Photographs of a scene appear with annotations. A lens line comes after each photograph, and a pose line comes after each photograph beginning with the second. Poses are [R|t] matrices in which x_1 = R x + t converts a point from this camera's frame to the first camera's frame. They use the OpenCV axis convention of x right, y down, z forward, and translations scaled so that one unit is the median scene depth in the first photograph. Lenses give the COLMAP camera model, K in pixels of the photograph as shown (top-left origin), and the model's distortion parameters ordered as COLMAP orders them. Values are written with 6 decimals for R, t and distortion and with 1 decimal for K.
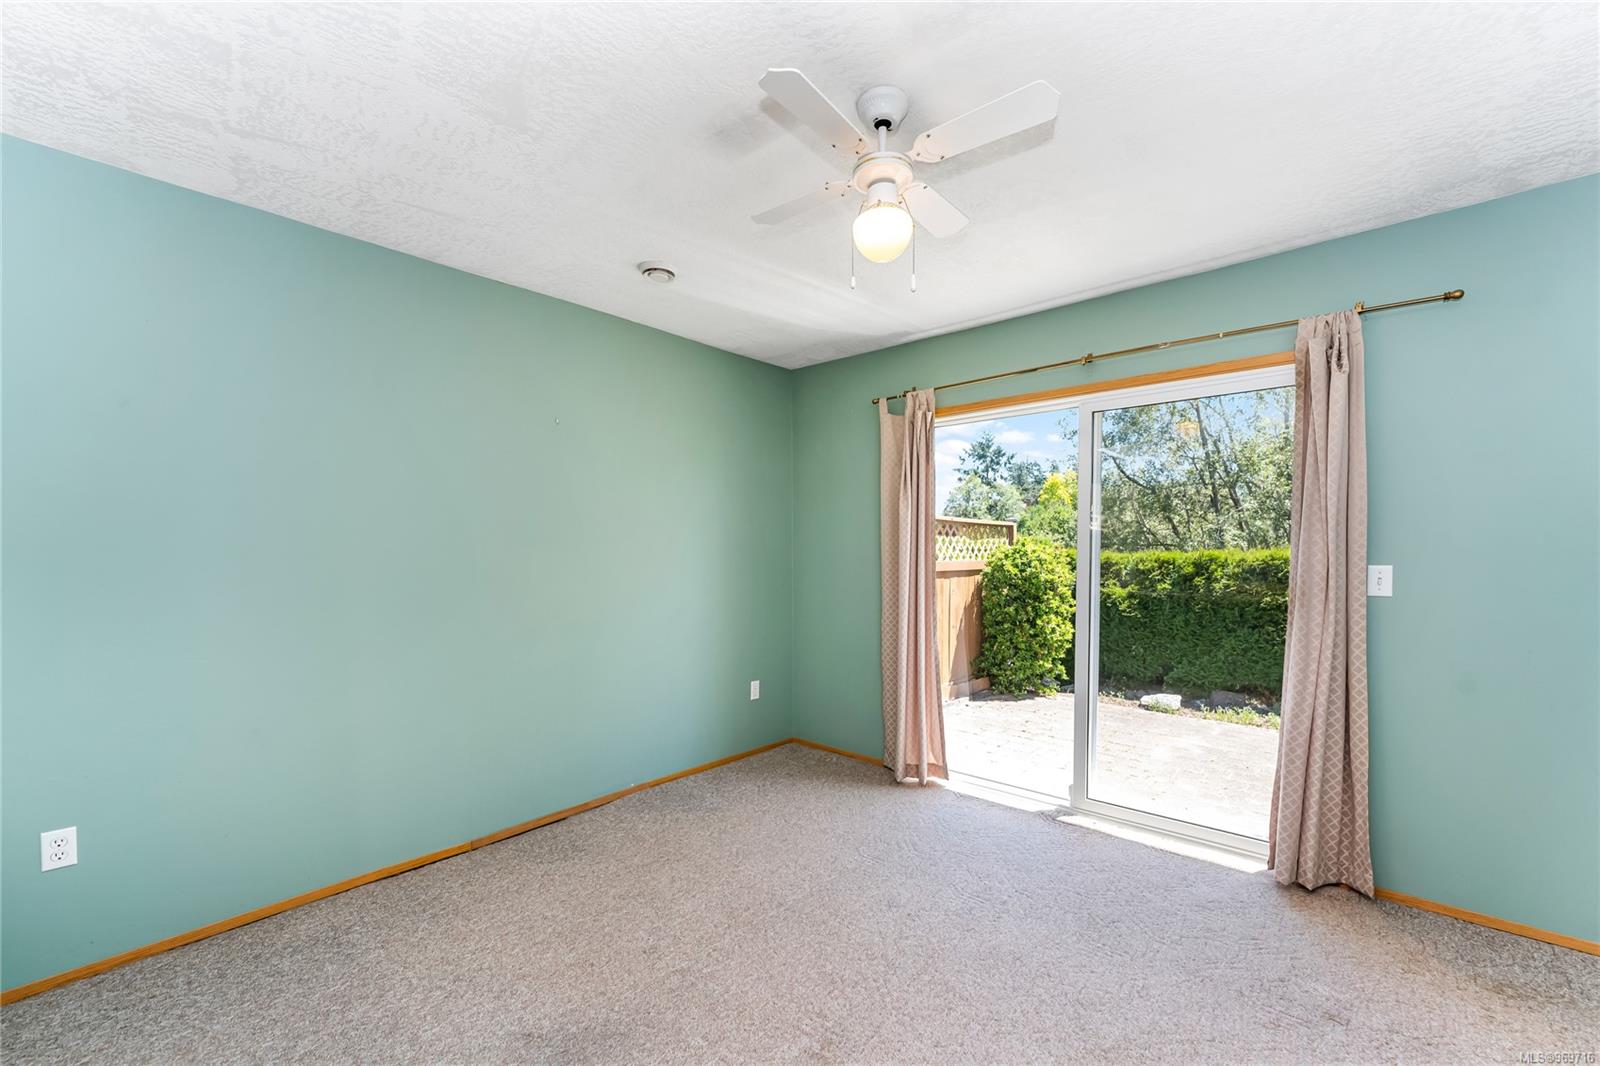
lens RADIAL K [[658.0, 0, 803.7], [0, 658.0, 544.5], [0, 0, 1]] dist [0.000598, 0.000012]
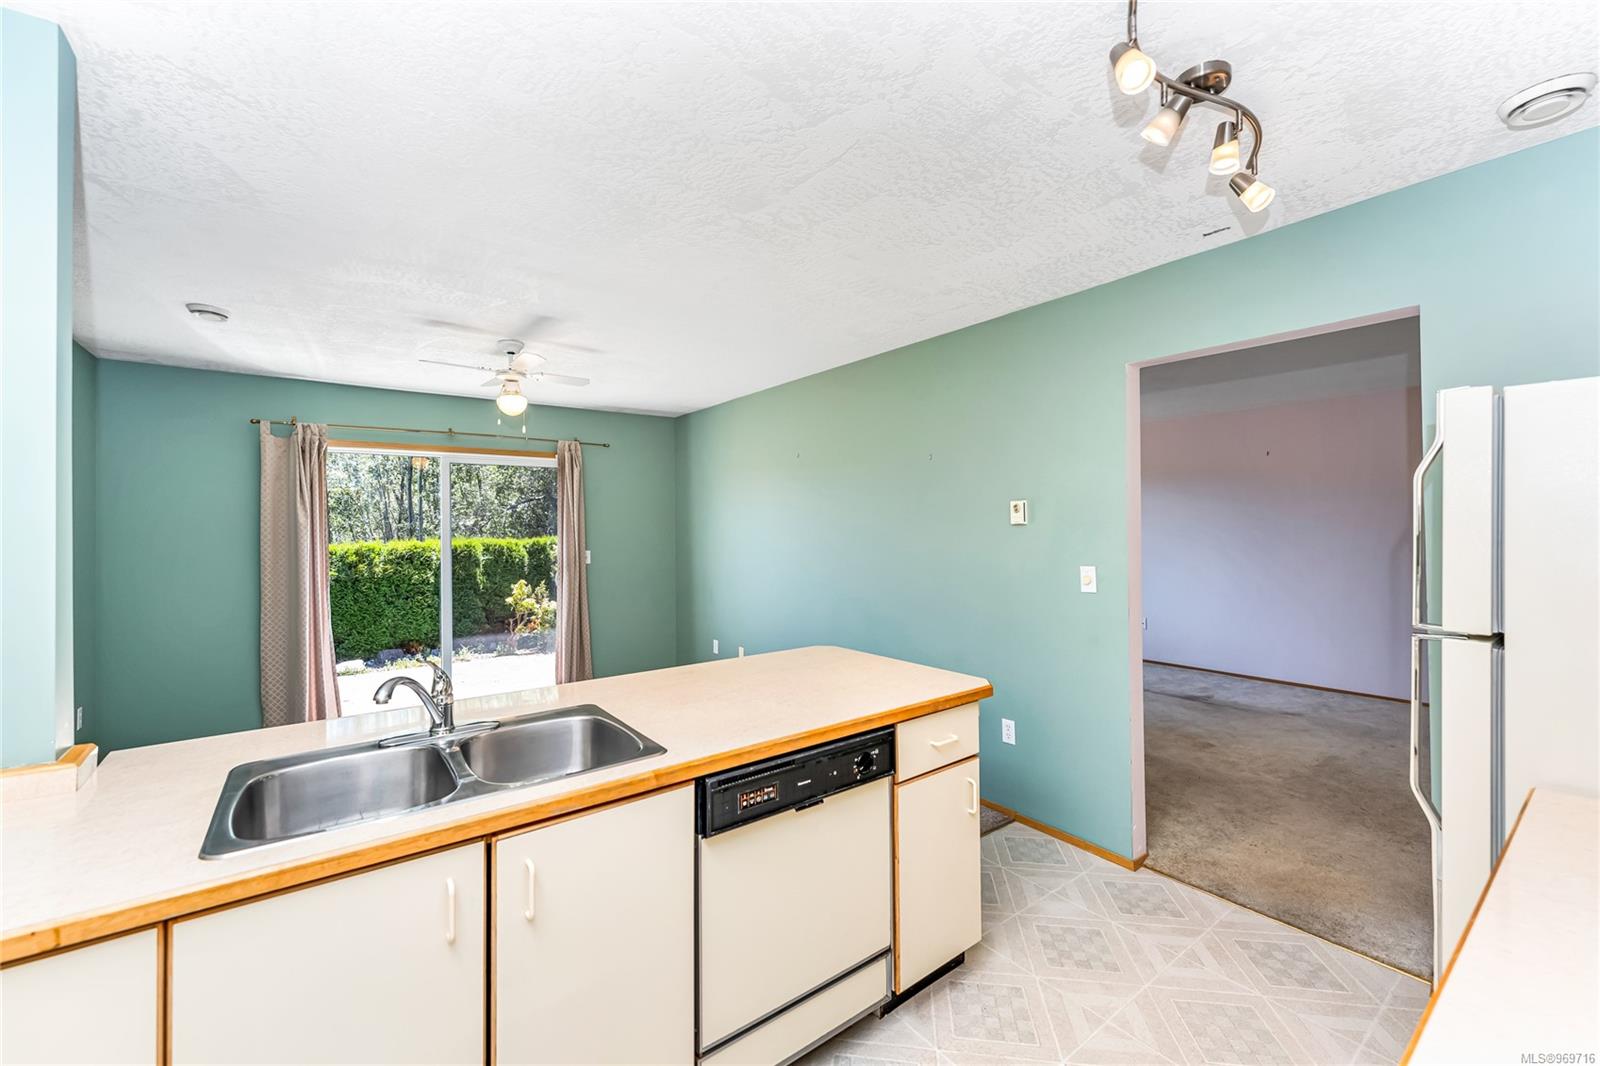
lens RADIAL K [[647.1, 0, 793.4], [0, 647.1, 526.8], [0, 0, 1]] dist [0.000767, 0.000025]
pose [[0.248048, 0.002053, 0.968746, -0.411732], [0.004952, 0.999982, -0.003388, -0.013490], [-0.968735, 0.005638, 0.248033, -0.106482]]
